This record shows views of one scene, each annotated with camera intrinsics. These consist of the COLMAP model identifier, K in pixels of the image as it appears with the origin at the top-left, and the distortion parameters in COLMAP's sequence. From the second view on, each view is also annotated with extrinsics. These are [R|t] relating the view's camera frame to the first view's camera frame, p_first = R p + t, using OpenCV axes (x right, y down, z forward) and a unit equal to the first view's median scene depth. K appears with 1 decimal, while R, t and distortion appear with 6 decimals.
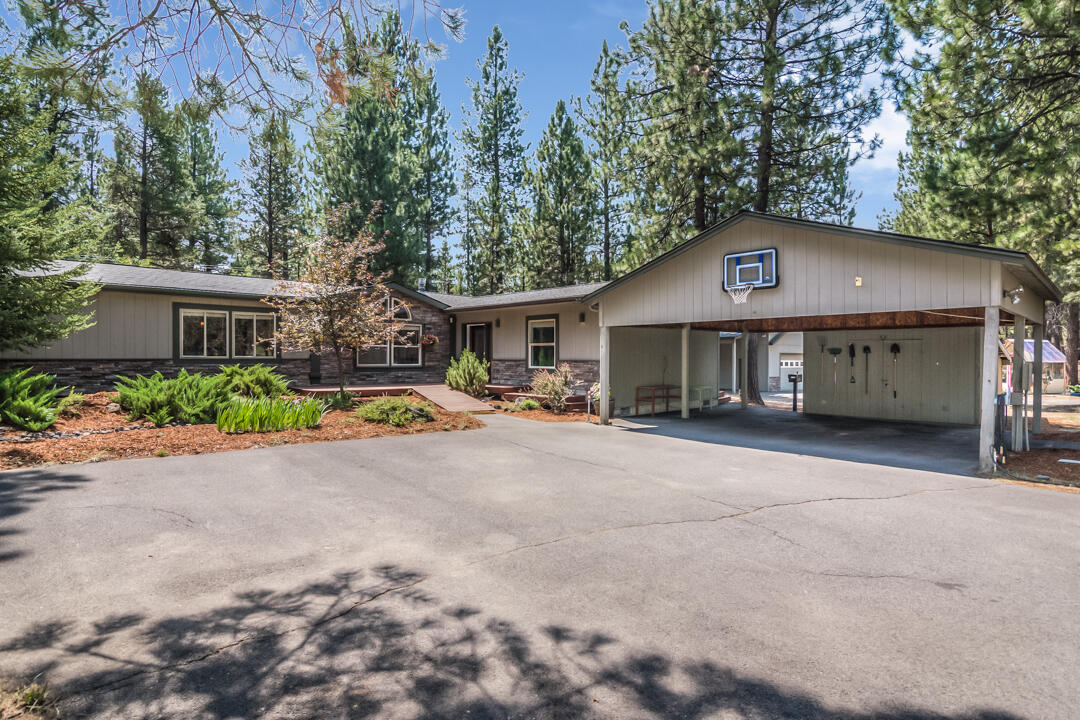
lens RADIAL K [[571.1, 0, 540.0], [0, 571.1, 360.0], [0, 0, 1]] dist [0.002937, 0.000509]
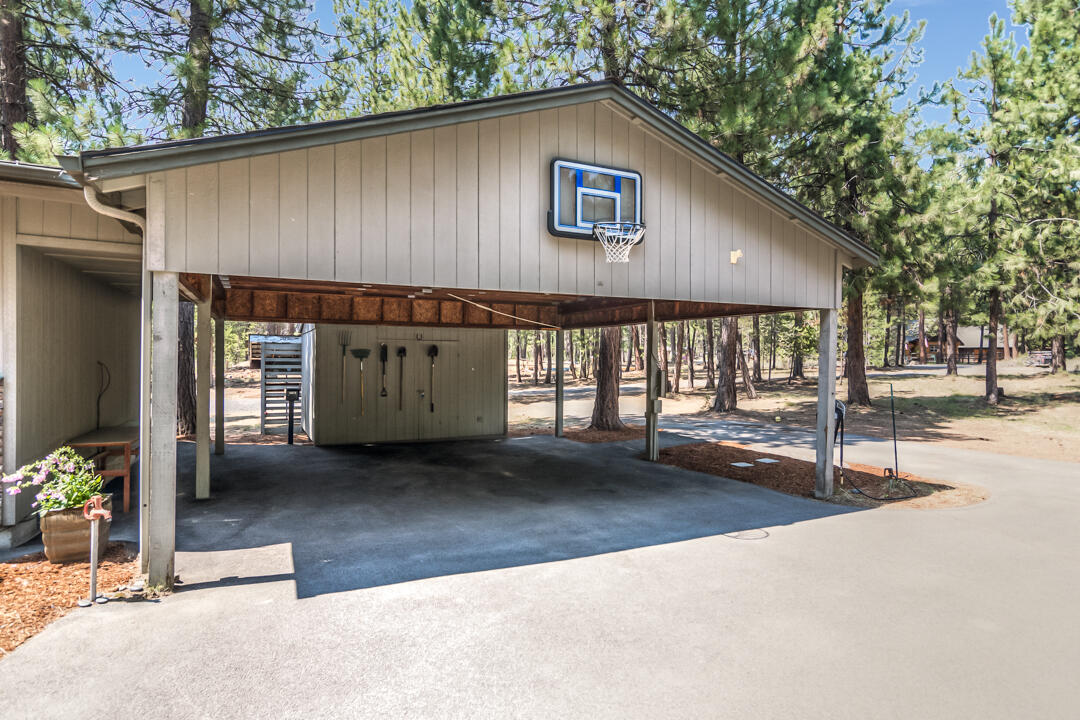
lens RADIAL K [[571.1, 0, 540.0], [0, 571.1, 360.0], [0, 0, 1]] dist [0.002937, 0.000509]
pose [[0.333183, -0.007723, 0.942830, -0.112634], [0.006820, 0.999960, 0.005781, -0.013280], [-0.942837, 0.004504, 0.333223, 0.701525]]
